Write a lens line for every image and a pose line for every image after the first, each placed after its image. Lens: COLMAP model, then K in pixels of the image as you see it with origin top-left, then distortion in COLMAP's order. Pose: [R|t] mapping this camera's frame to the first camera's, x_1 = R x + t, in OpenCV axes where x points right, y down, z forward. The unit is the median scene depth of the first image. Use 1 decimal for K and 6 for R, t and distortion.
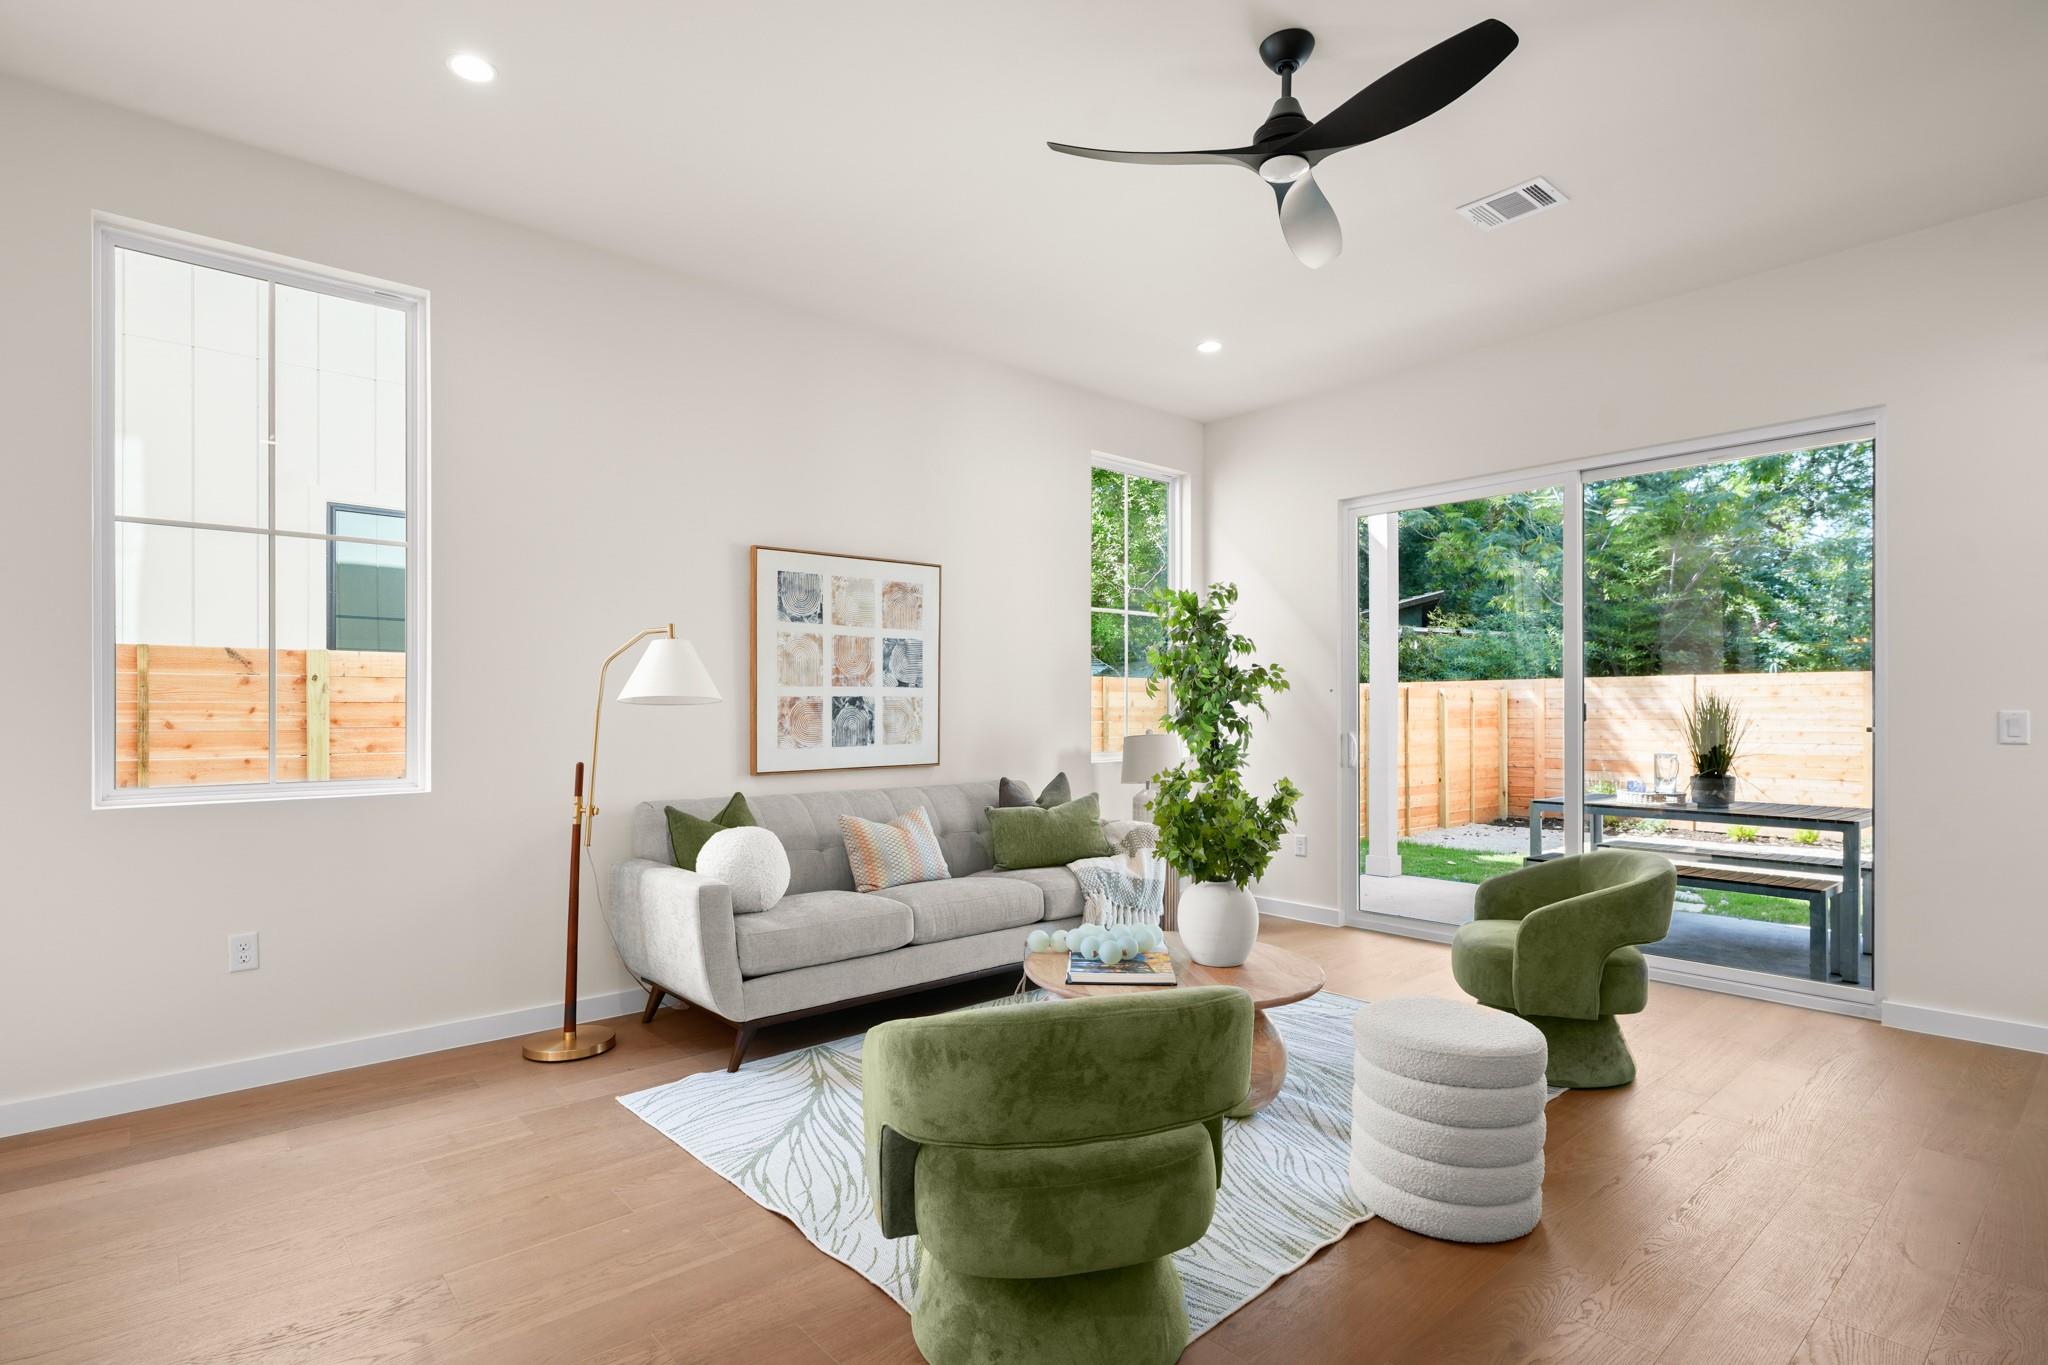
lens RADIAL K [[978.1, 0, 1026.9], [0, 978.1, 711.2], [0, 0, 1]] dist [-0.004976, 0.001609]
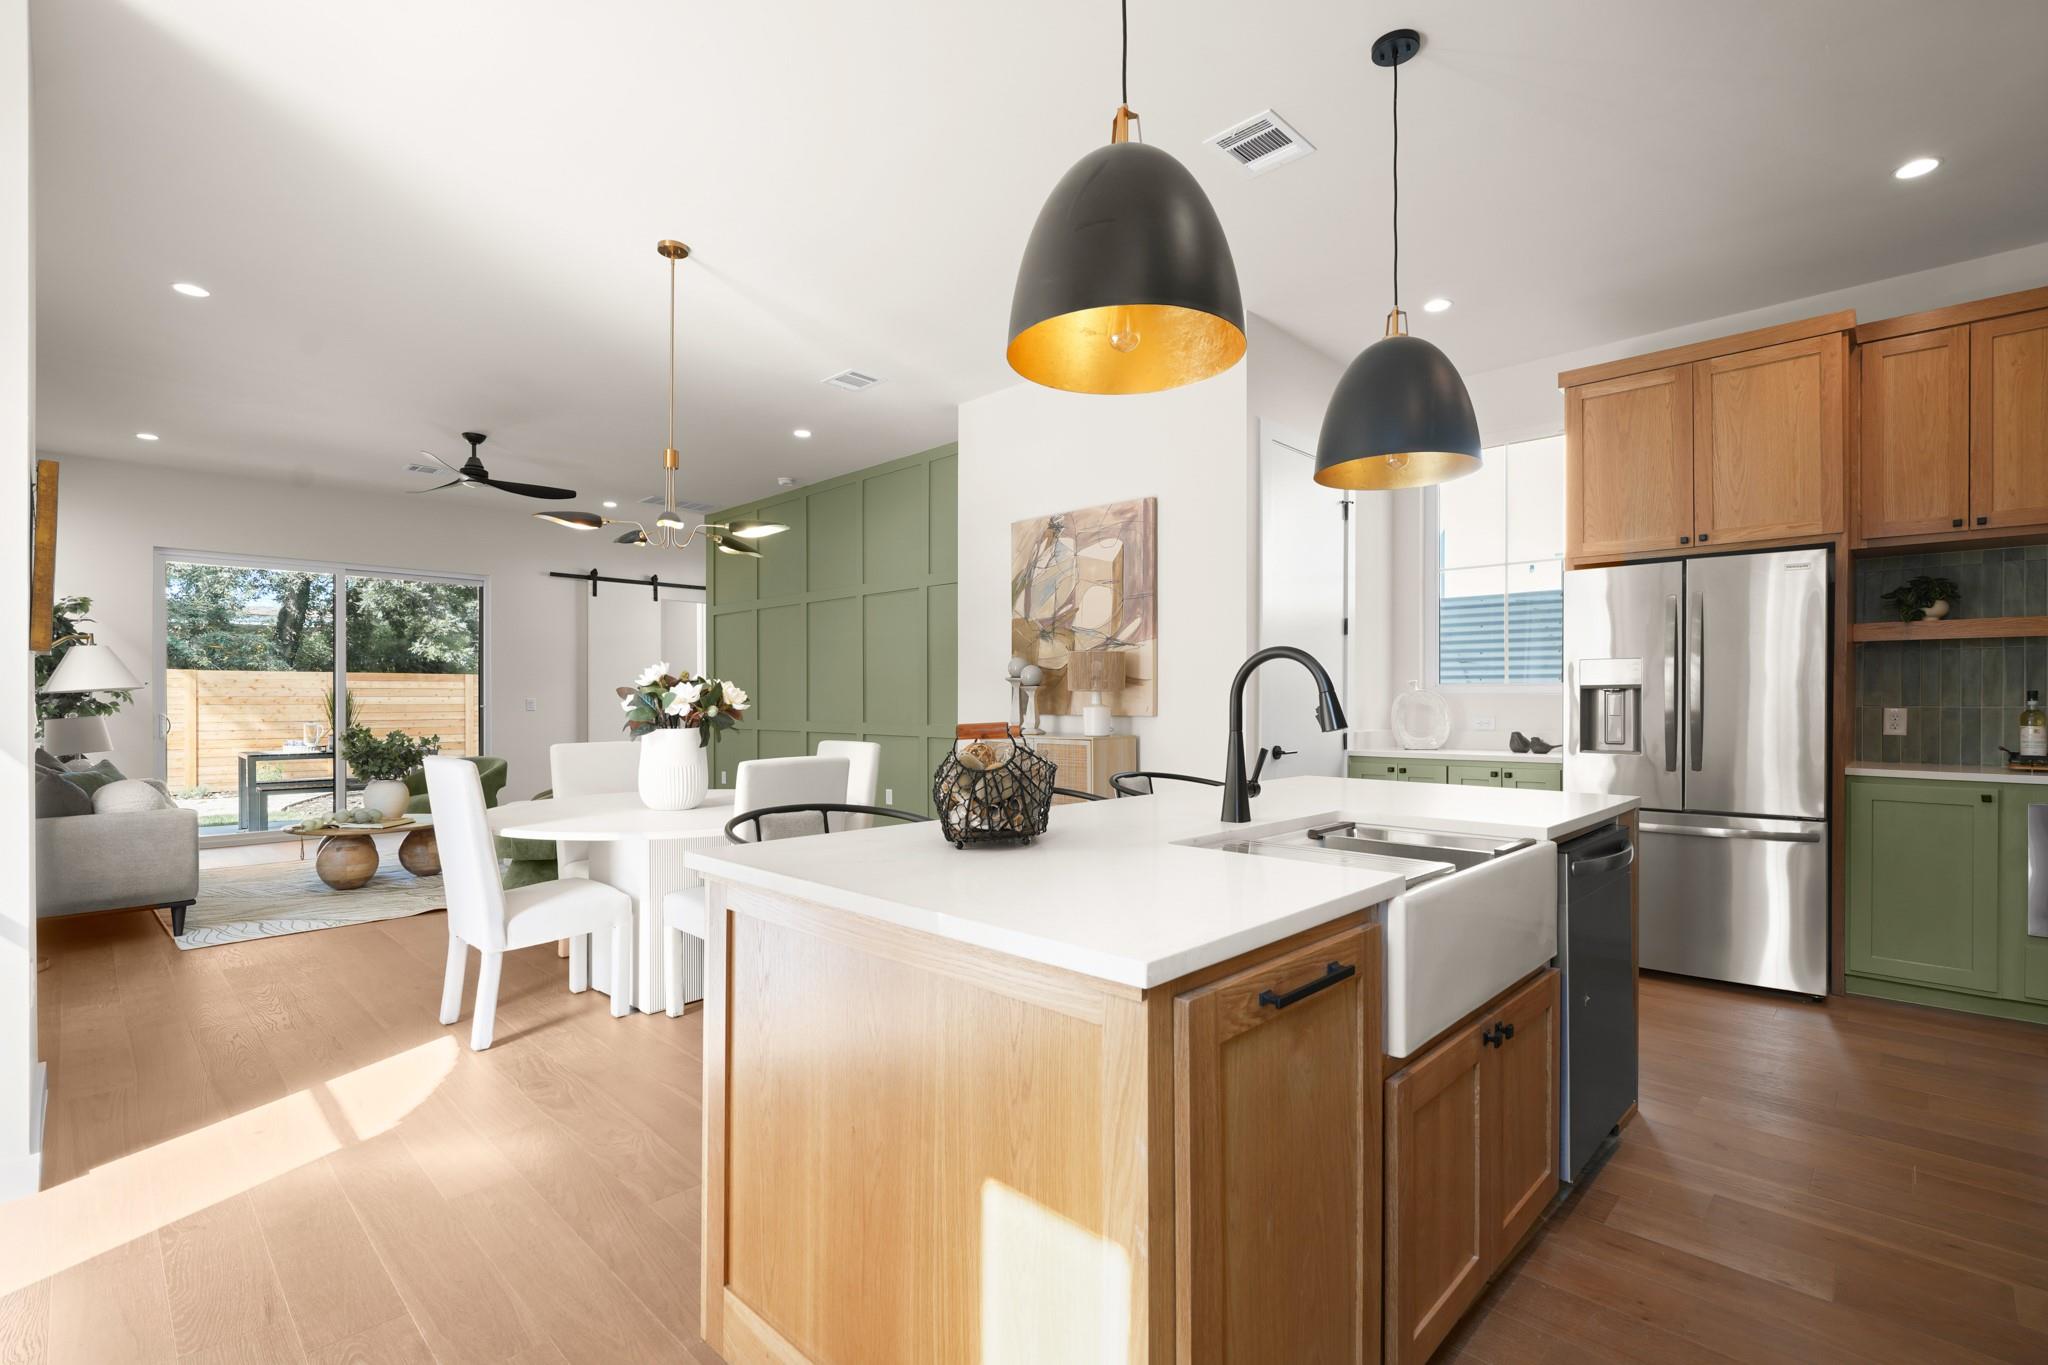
lens RADIAL K [[930.7, 0, 1021.5], [0, 930.7, 695.0], [0, 0, 1]] dist [-0.011890, -0.000788]
pose [[-0.084526, 0.003085, 0.996416, -1.306958], [-0.000327, 0.999995, -0.003123, -0.001130], [-0.996421, -0.000589, -0.084525, -0.130721]]
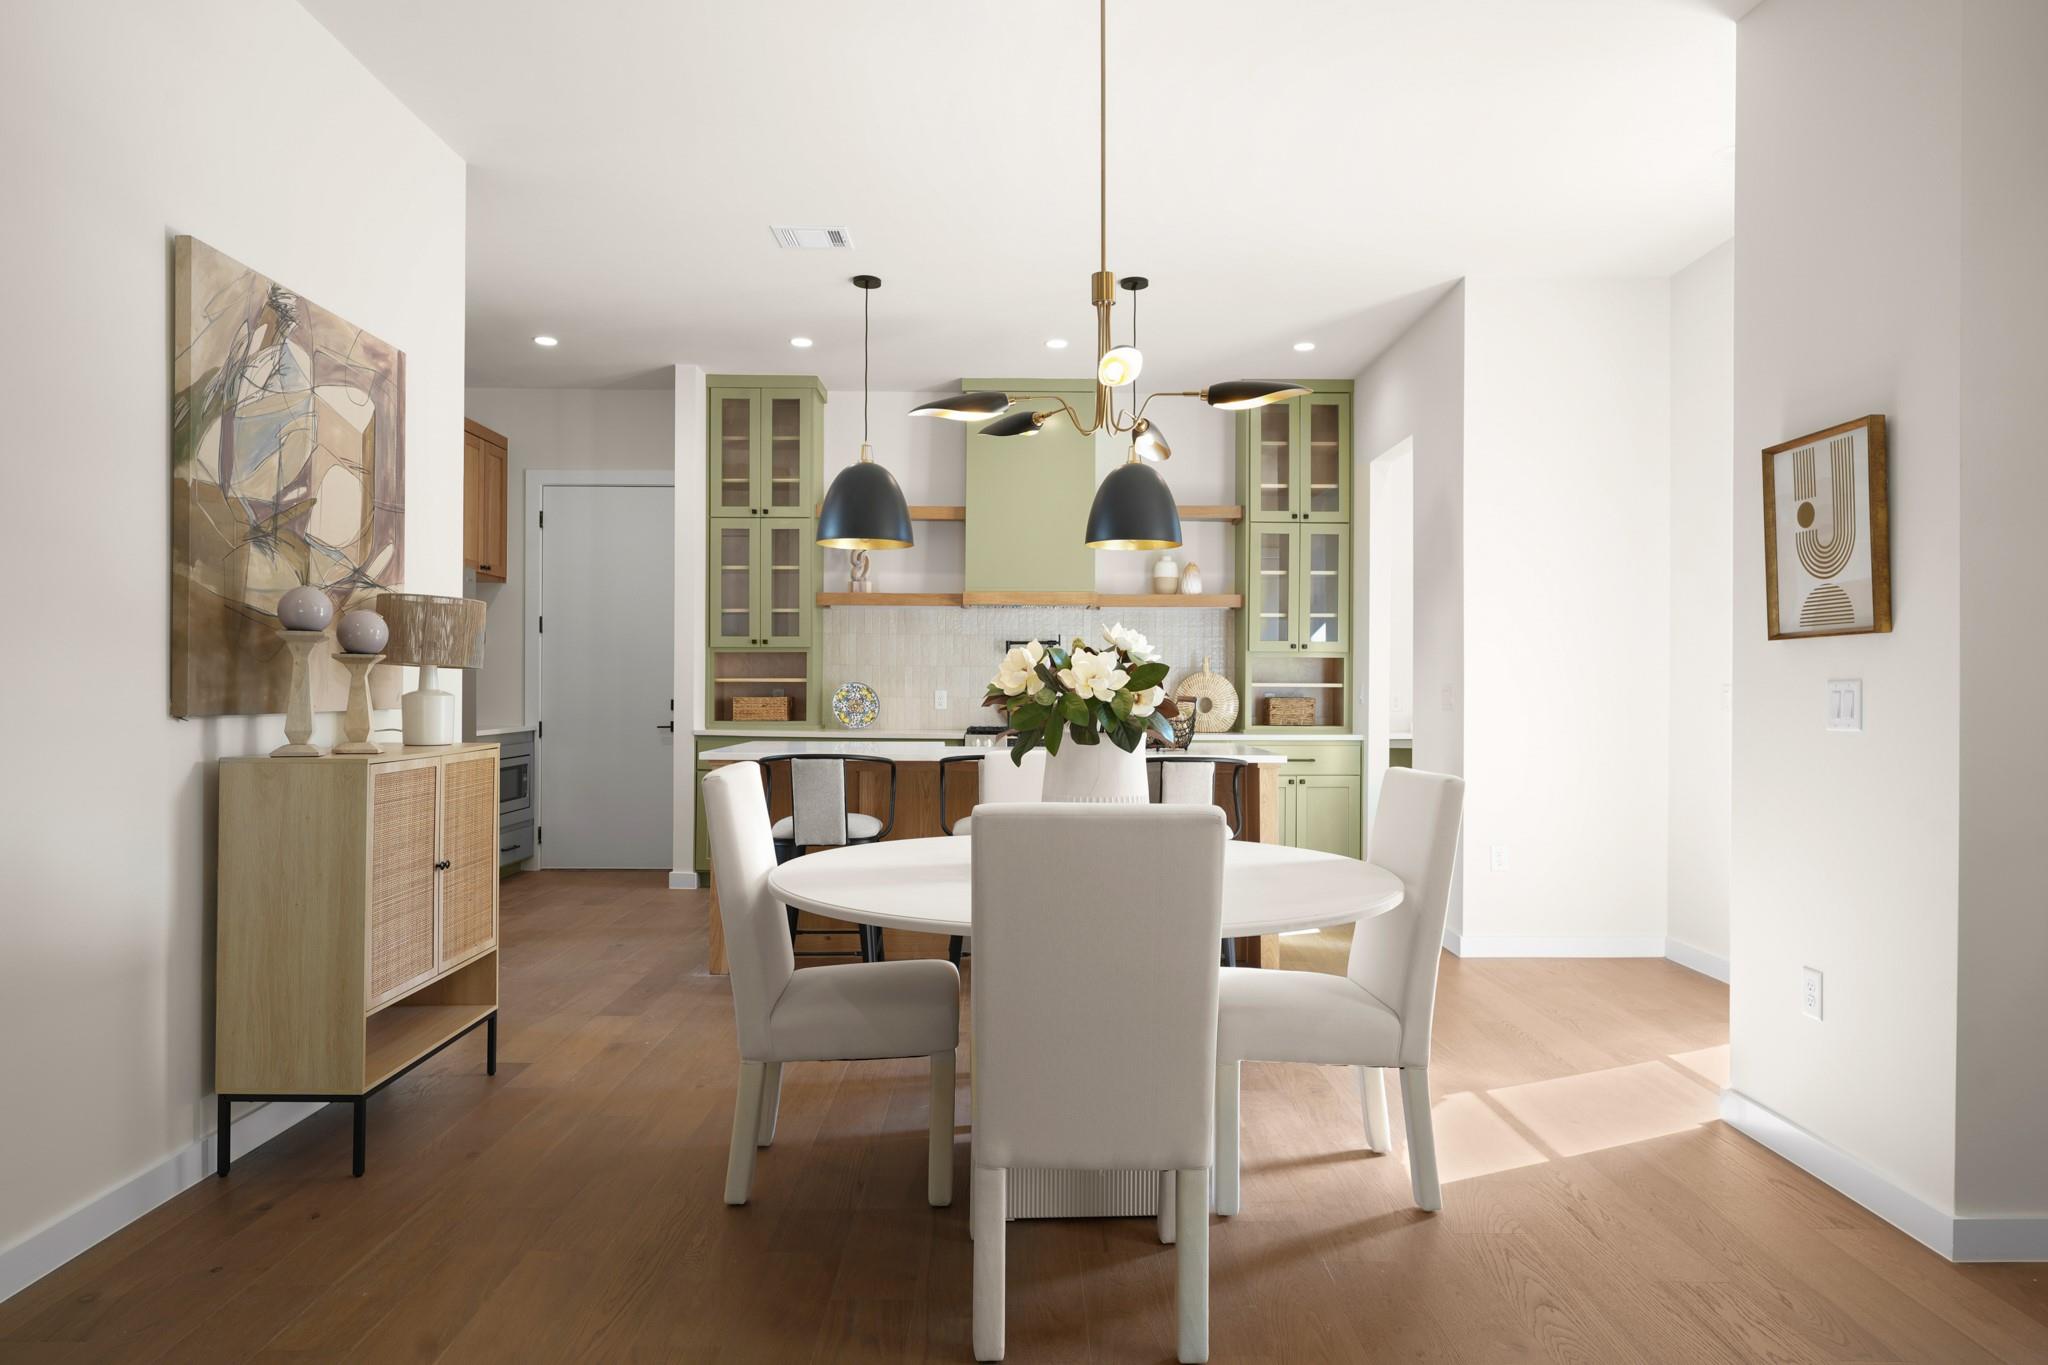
lens RADIAL K [[1234.4, 0, 1024.4], [0, 1234.4, 685.5], [0, 0, 1]] dist [-0.000927, -0.001676]
pose [[-0.639610, -0.002082, -0.768697, 0.055936], [-0.003959, 0.999992, 0.000586, 0.001106], [0.768689, 0.003418, -0.639613, 0.492017]]
